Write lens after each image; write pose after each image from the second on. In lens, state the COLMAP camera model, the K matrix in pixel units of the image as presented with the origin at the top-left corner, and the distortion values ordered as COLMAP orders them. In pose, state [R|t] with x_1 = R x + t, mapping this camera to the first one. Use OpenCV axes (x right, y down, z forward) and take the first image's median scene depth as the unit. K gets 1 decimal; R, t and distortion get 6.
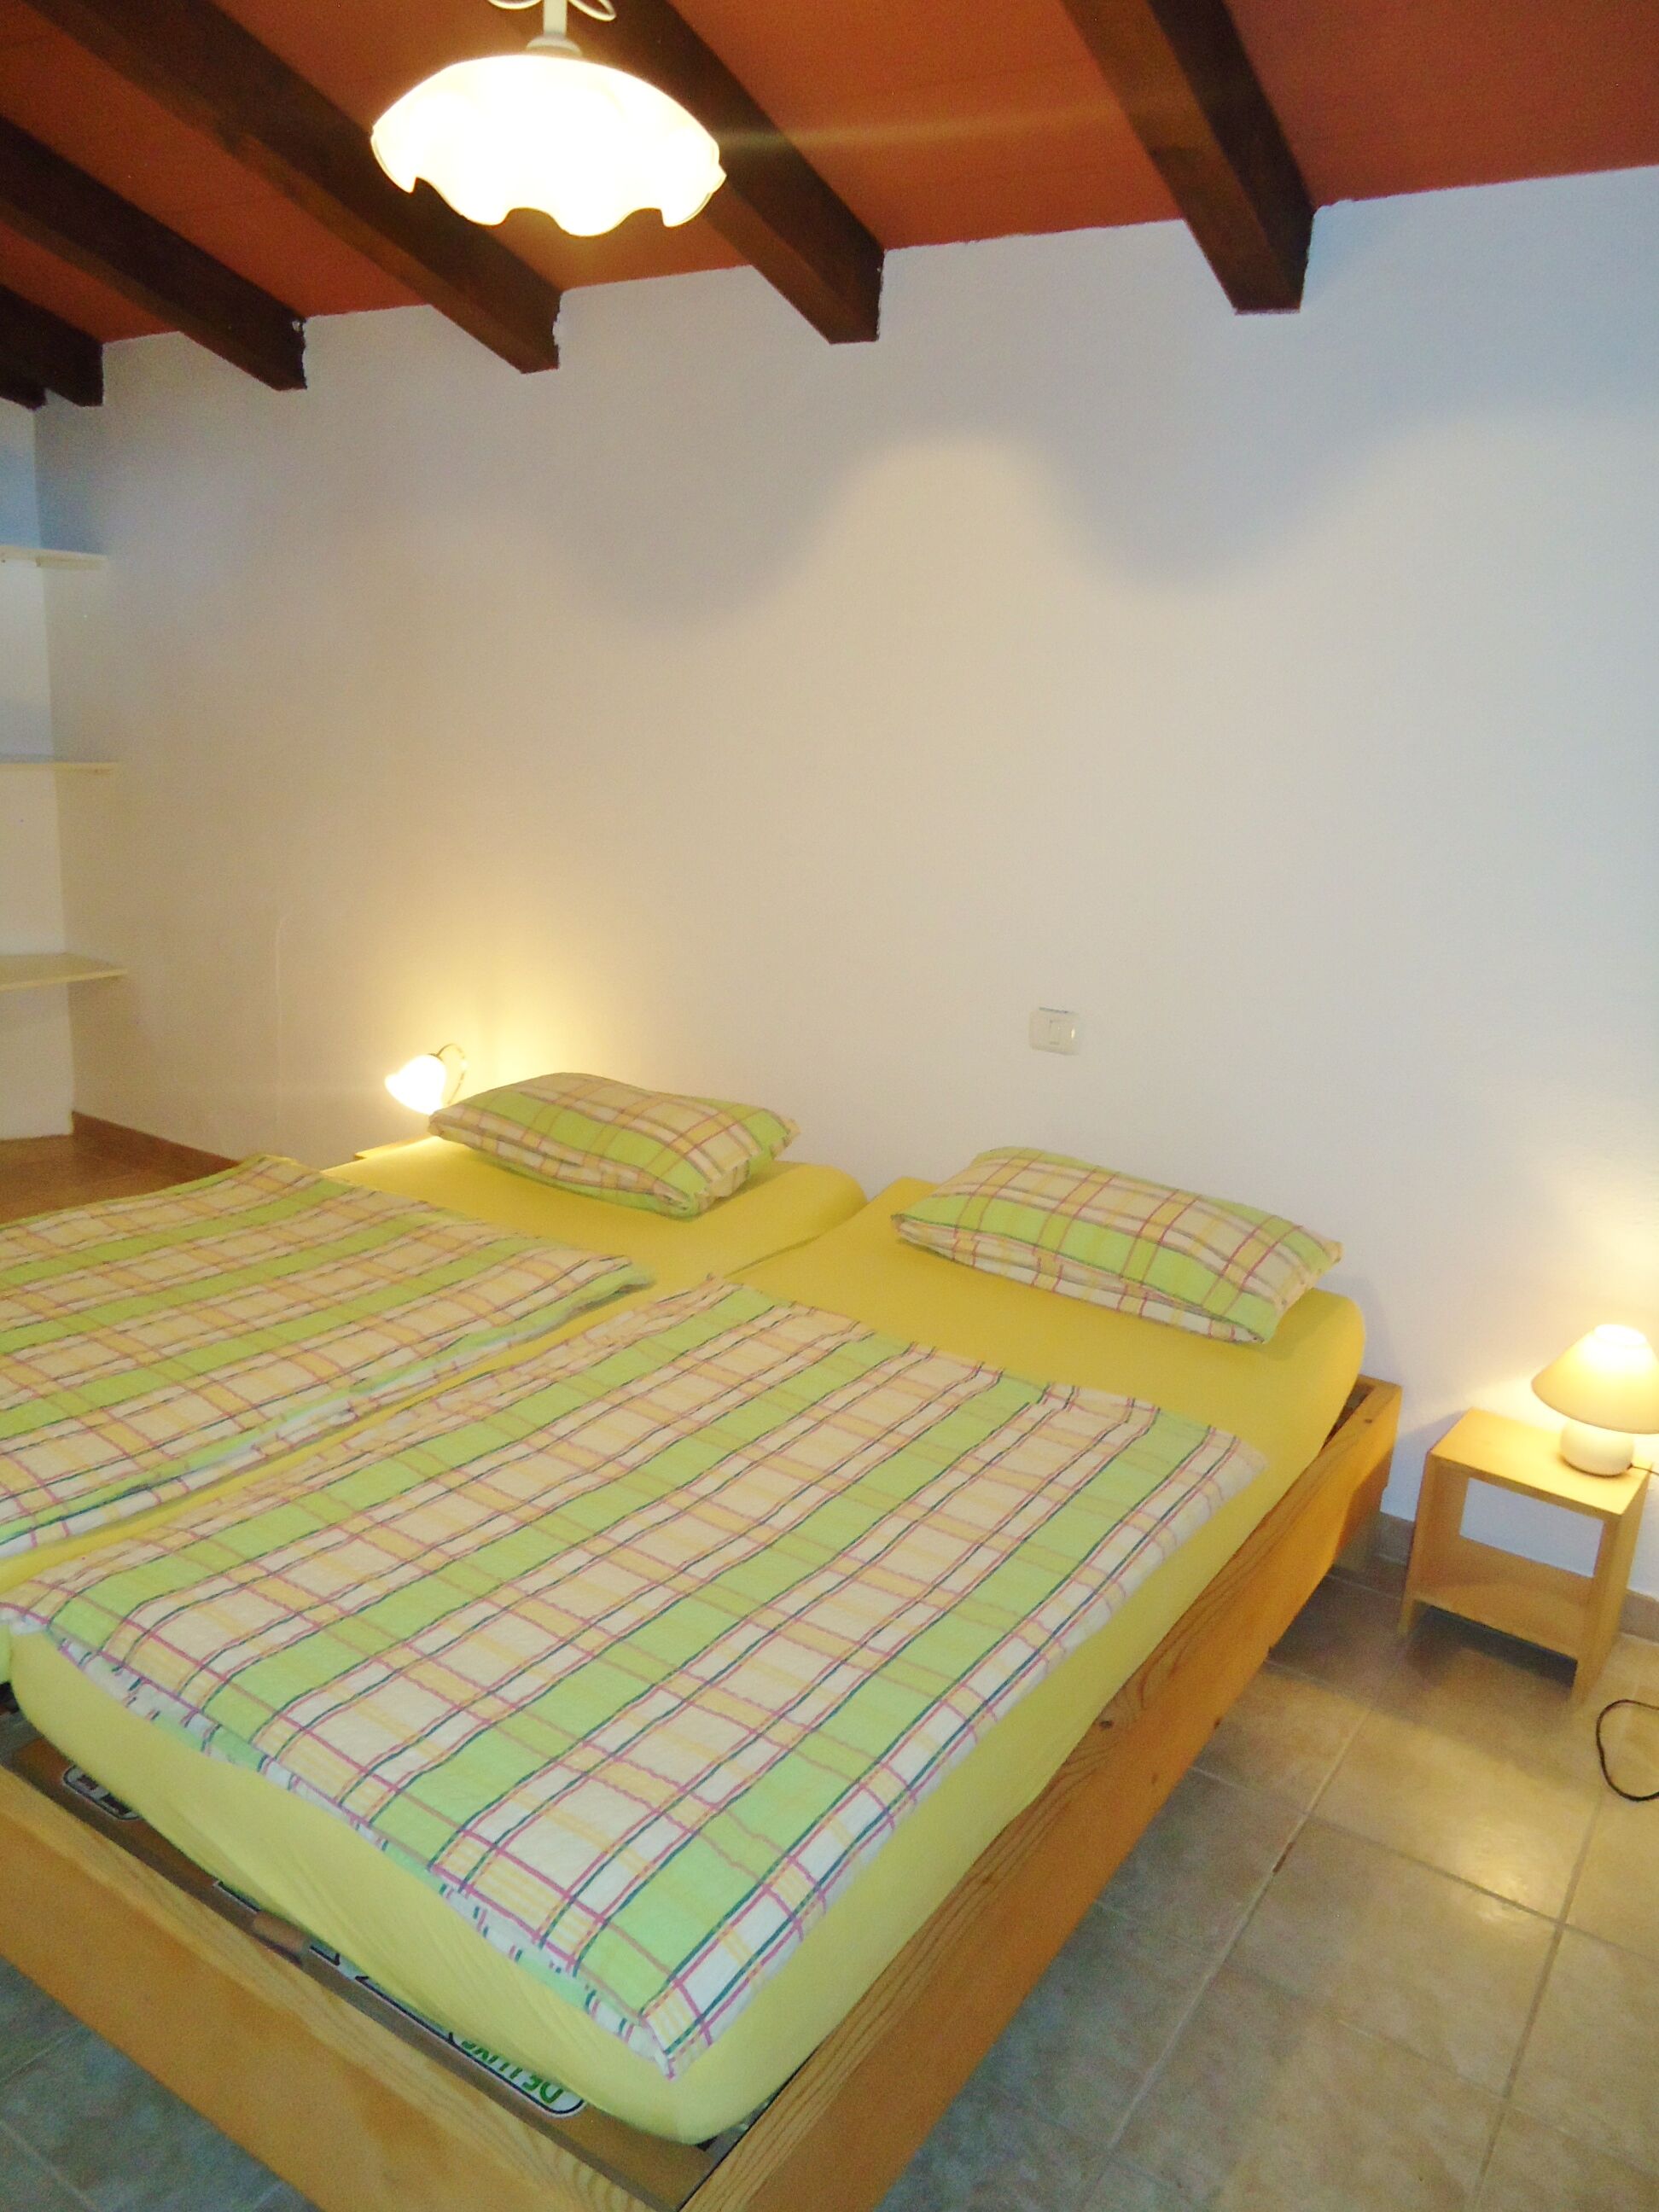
lens RADIAL K [[1649.0, 0, 833.2], [0, 1649.0, 1108.2], [0, 0, 1]] dist [-0.004748, -0.000905]
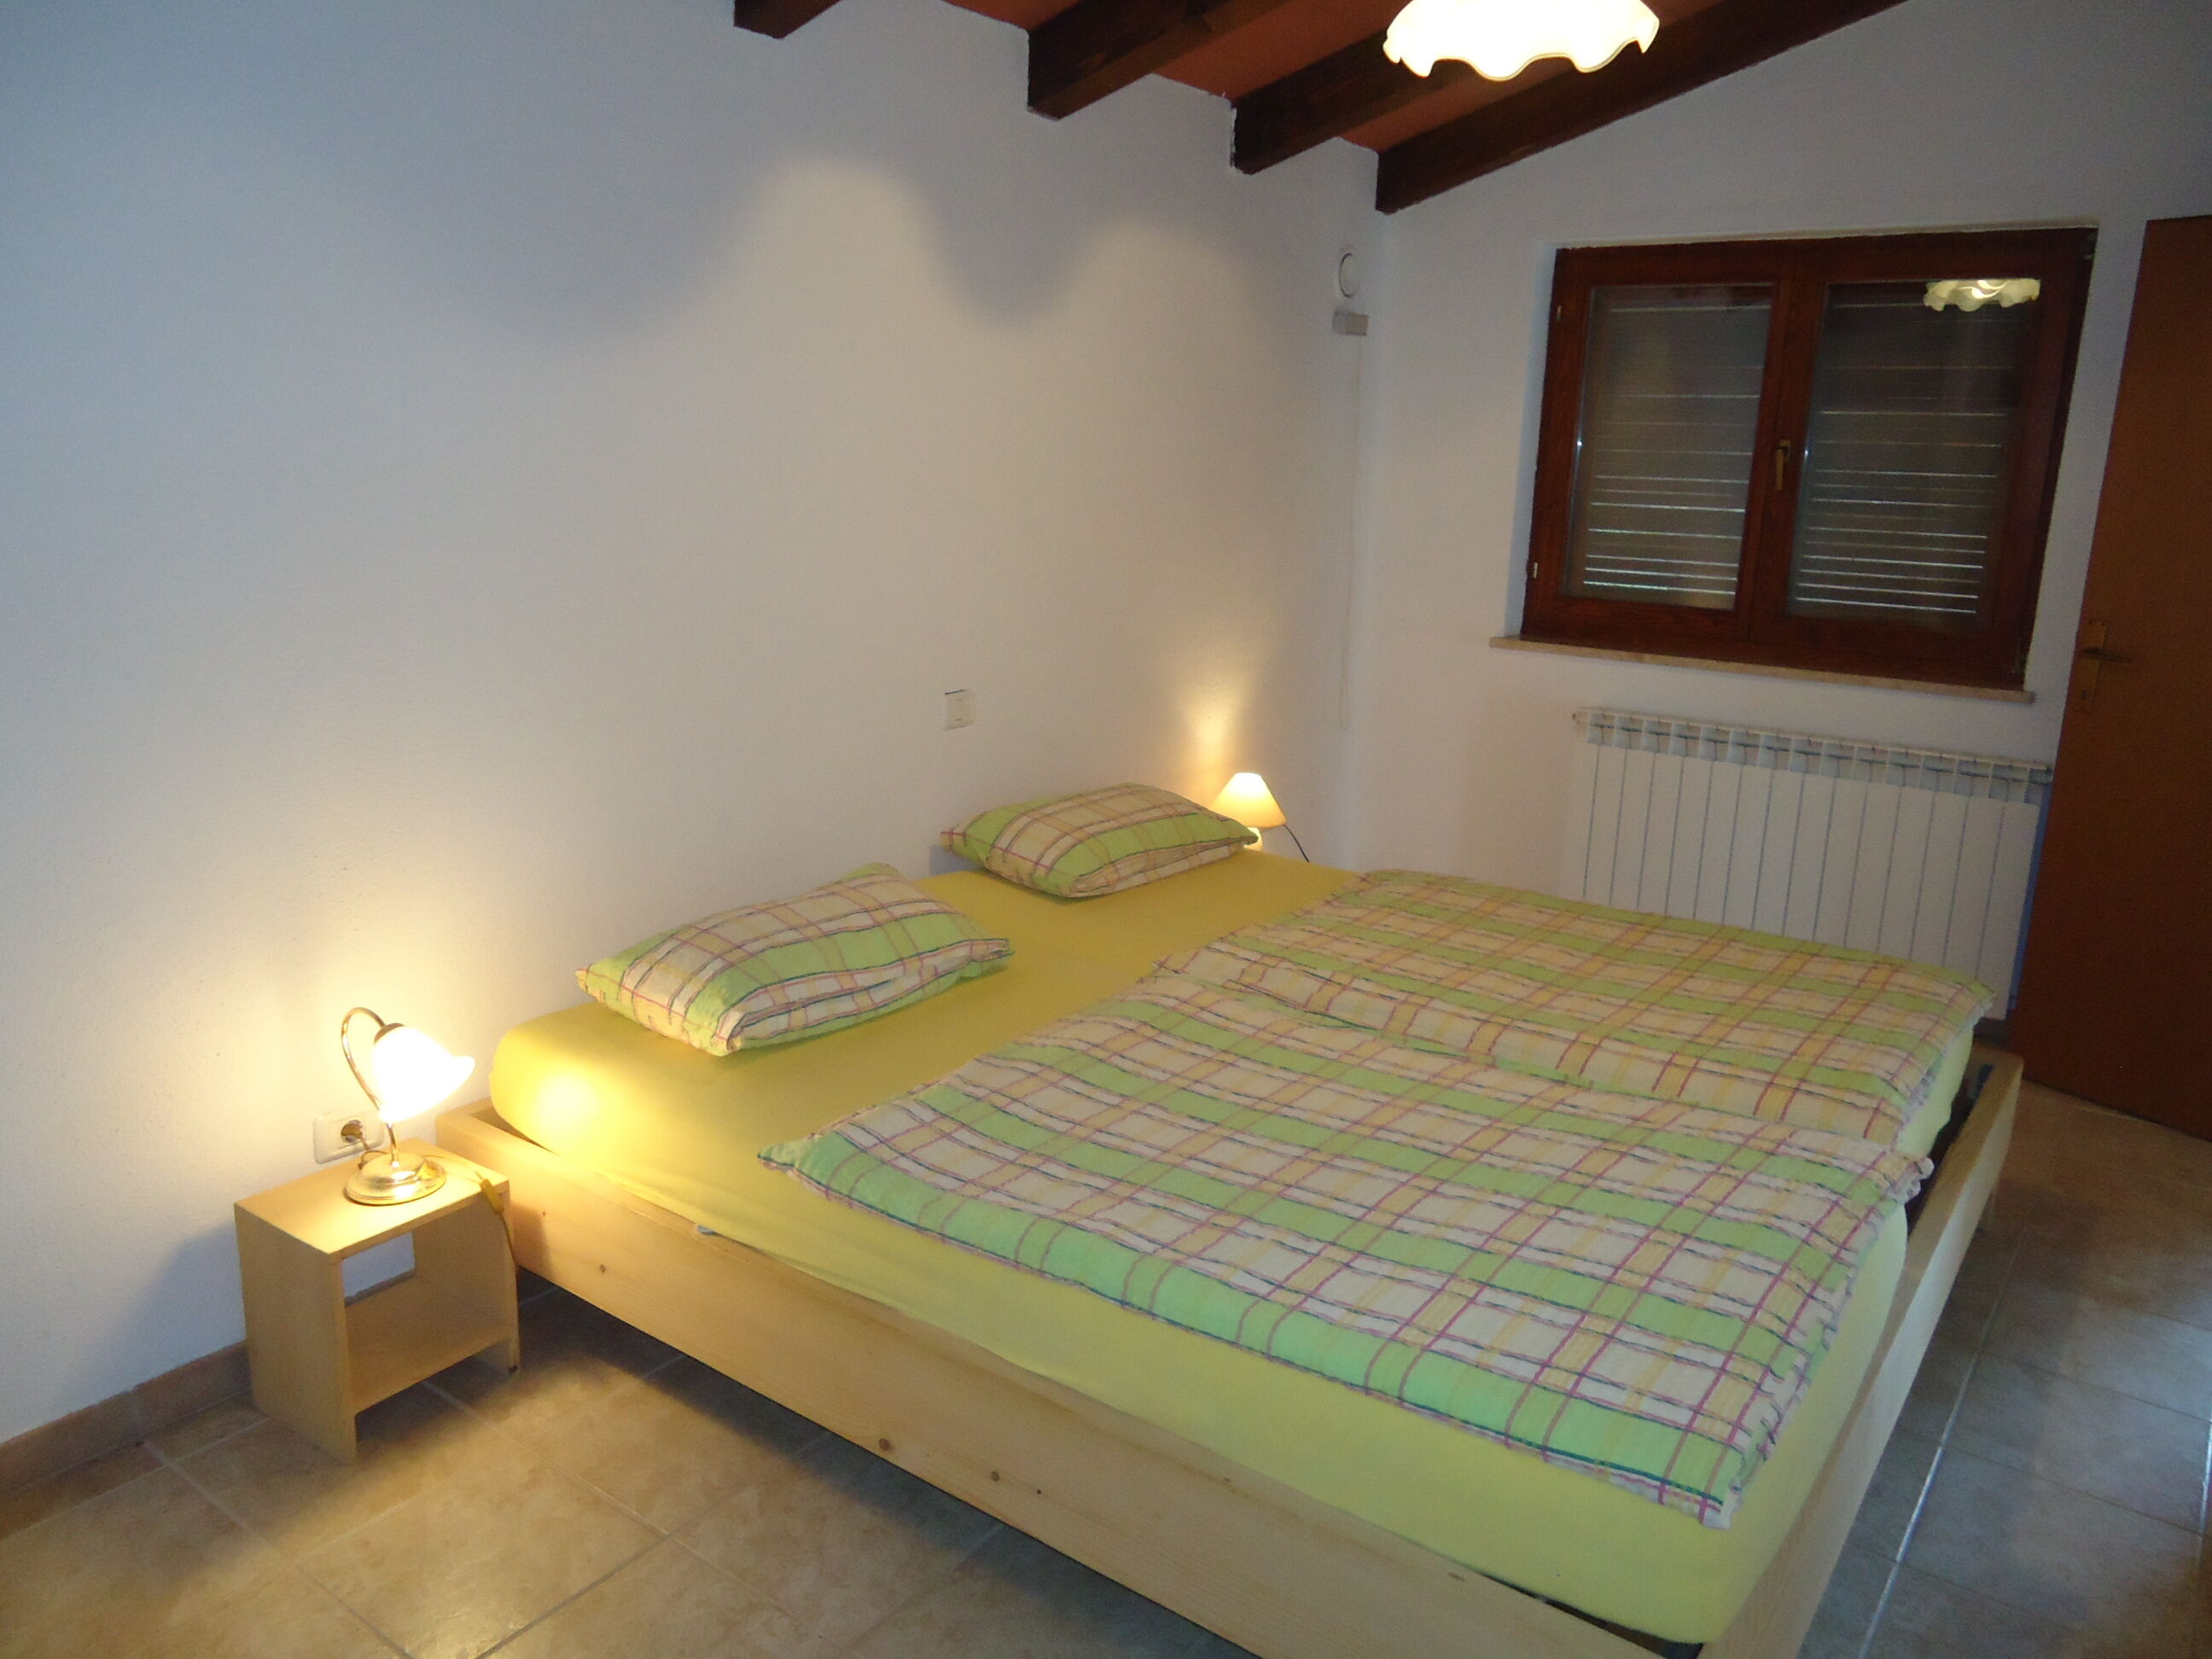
lens RADIAL K [[1649.0, 0, 1096.6], [0, 1649.0, 837.5], [0, 0, 1]] dist [-0.004748, -0.000905]
pose [[0.066117, -0.294534, 0.953351, -1.069830], [0.238485, 0.932415, 0.271527, -0.275959], [-0.968893, 0.209407, 0.131891, 0.853501]]
